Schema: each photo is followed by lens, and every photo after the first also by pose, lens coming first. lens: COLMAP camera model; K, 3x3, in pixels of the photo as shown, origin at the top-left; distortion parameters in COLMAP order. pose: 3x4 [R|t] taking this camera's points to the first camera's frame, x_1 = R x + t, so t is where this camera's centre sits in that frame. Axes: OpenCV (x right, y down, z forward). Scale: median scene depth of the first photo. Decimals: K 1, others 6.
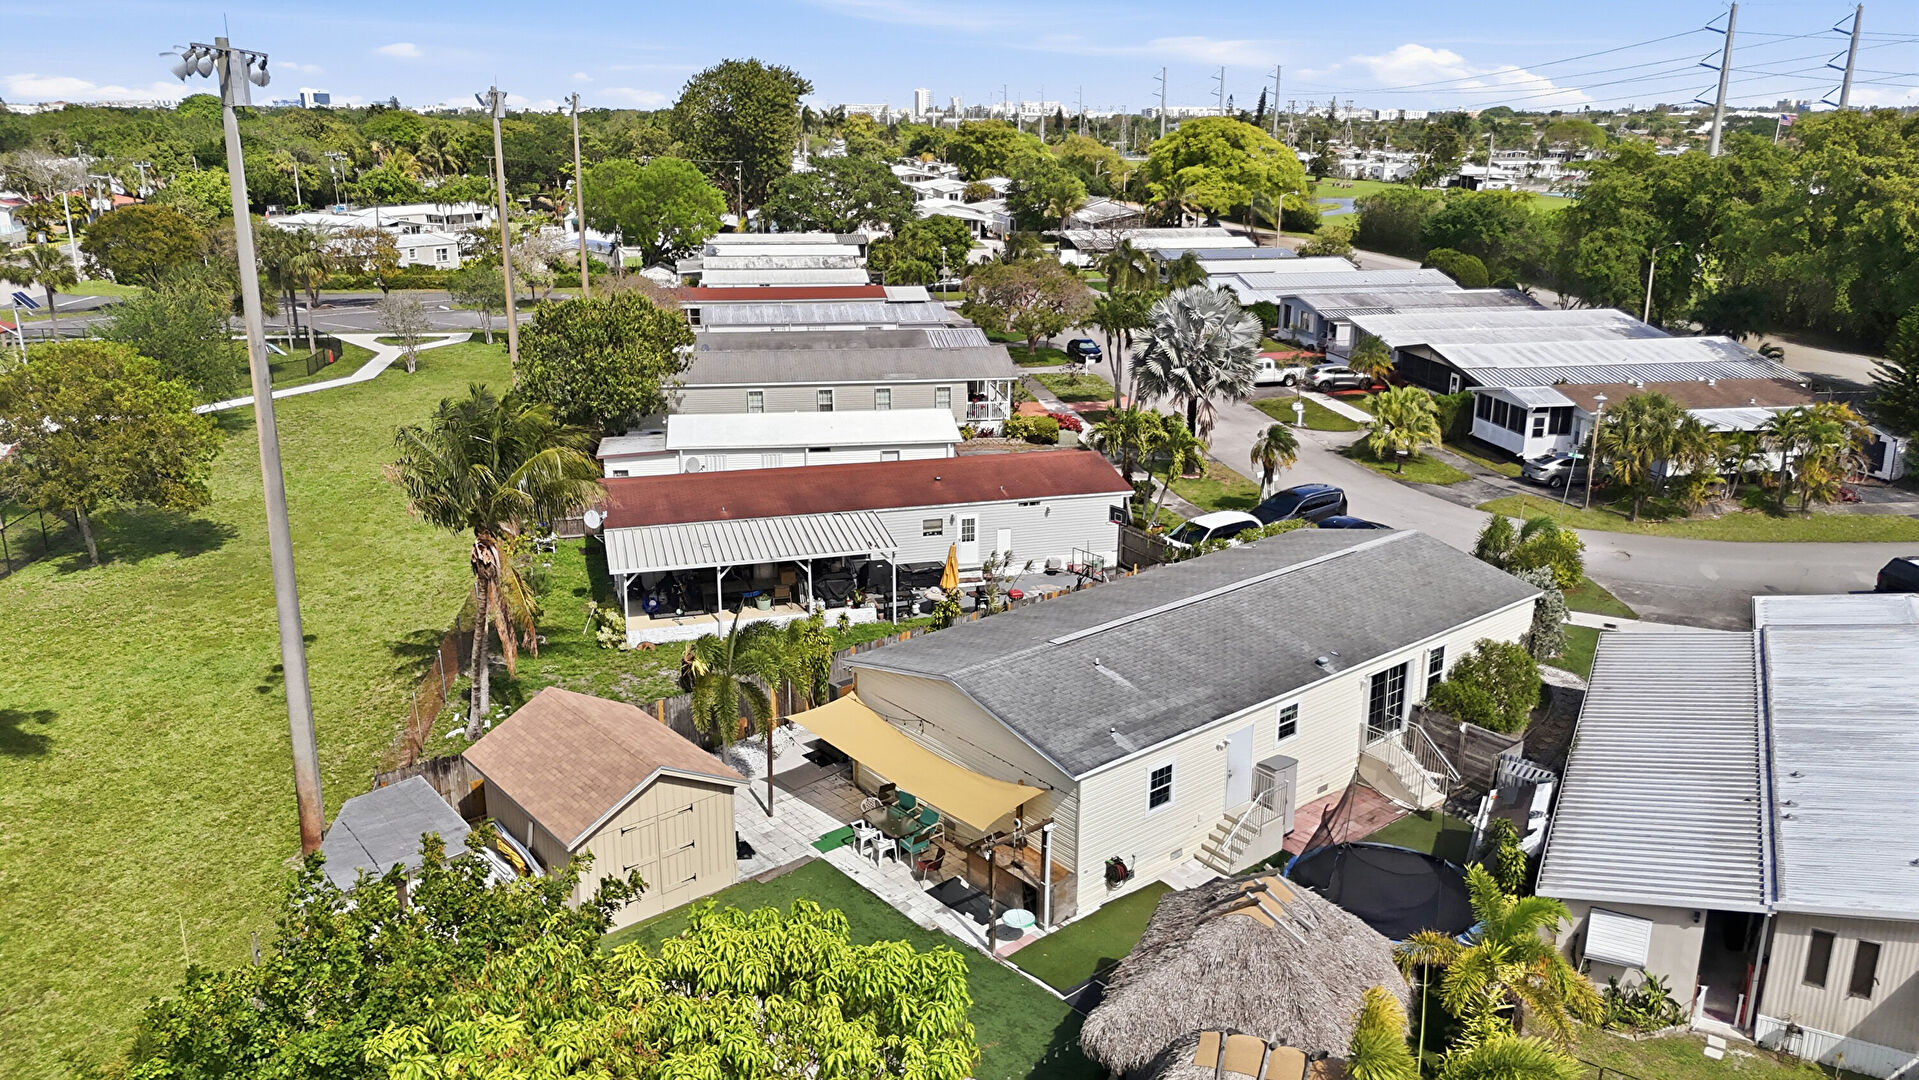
lens RADIAL K [[1394.8, 0, 958.6], [0, 1394.8, 532.4], [0, 0, 1]] dist [0.091677, -0.094025]
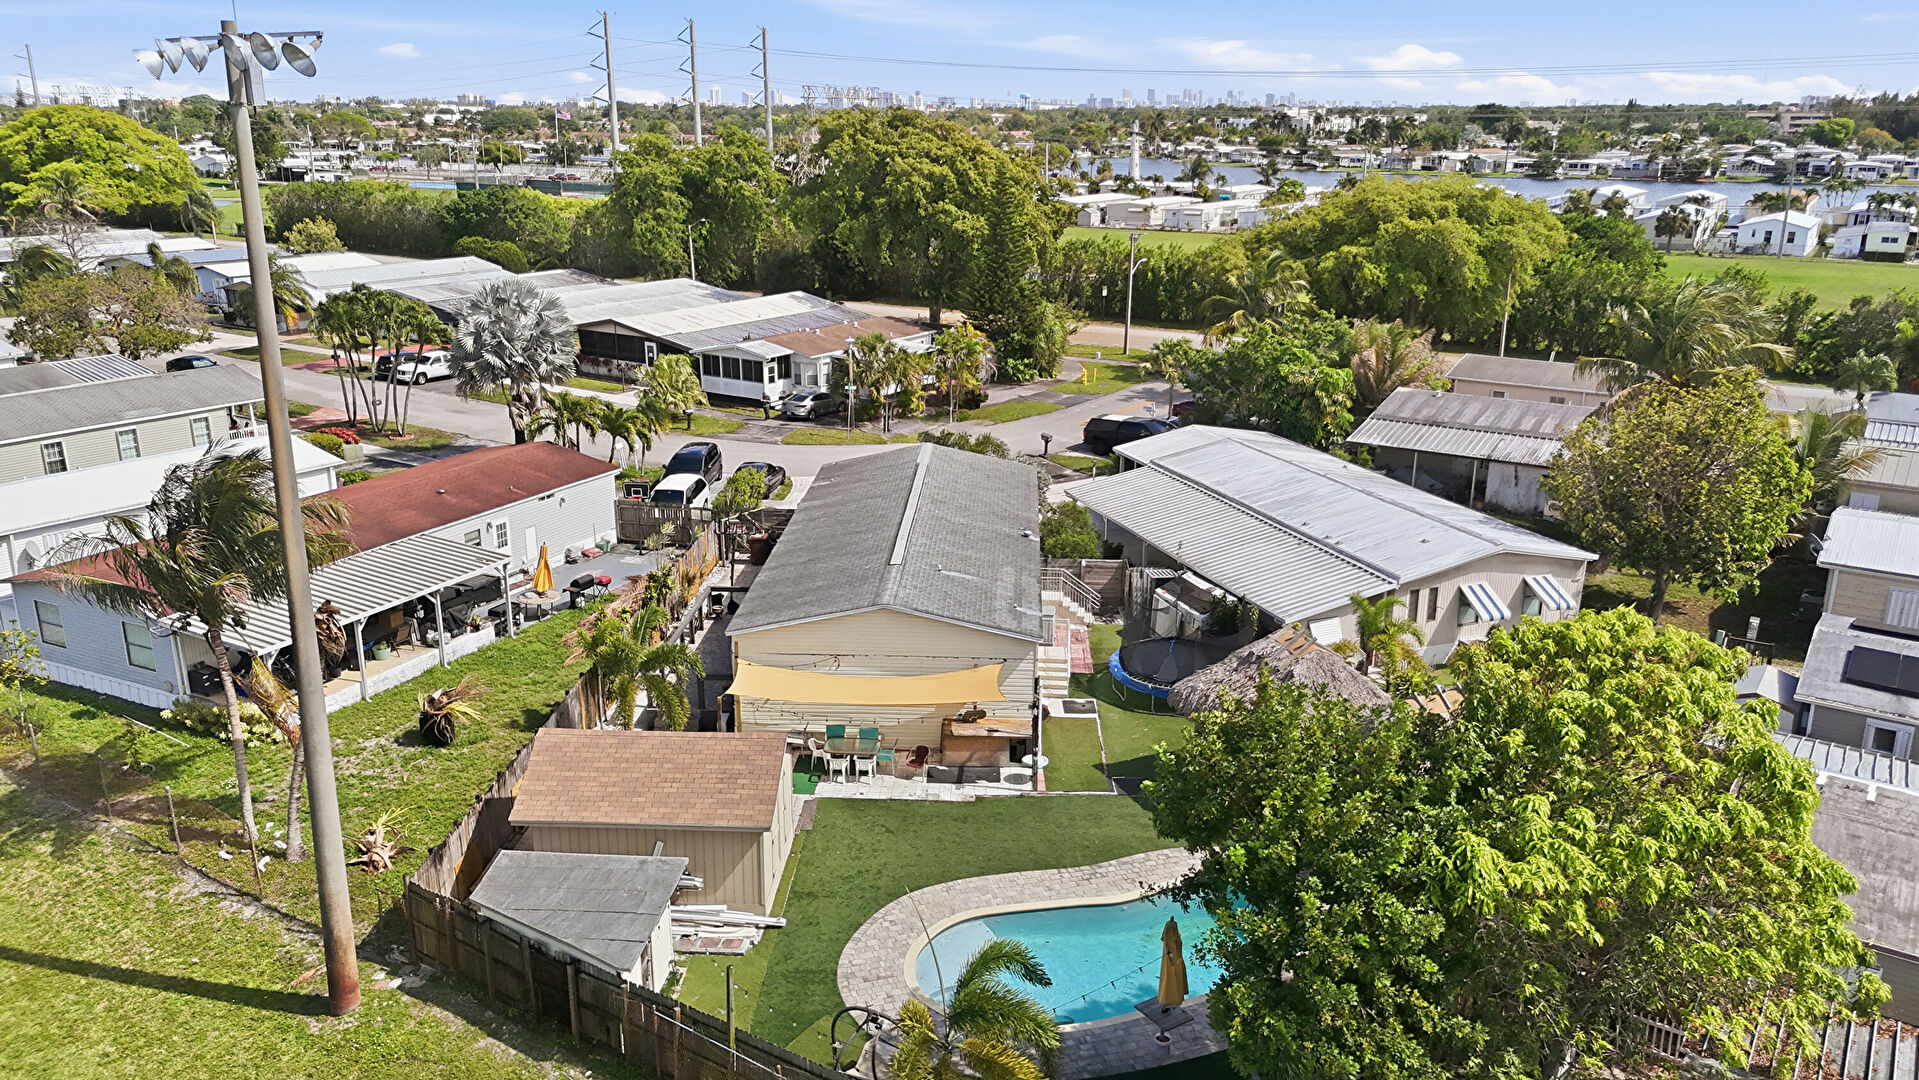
lens RADIAL K [[1394.8, 0, 958.6], [0, 1394.8, 532.4], [0, 0, 1]] dist [0.091677, -0.094025]
pose [[0.686549, -0.211664, 0.695592, -0.290717], [0.207351, 0.973958, 0.091714, -0.017659], [-0.696890, 0.081265, 0.712559, 0.051270]]
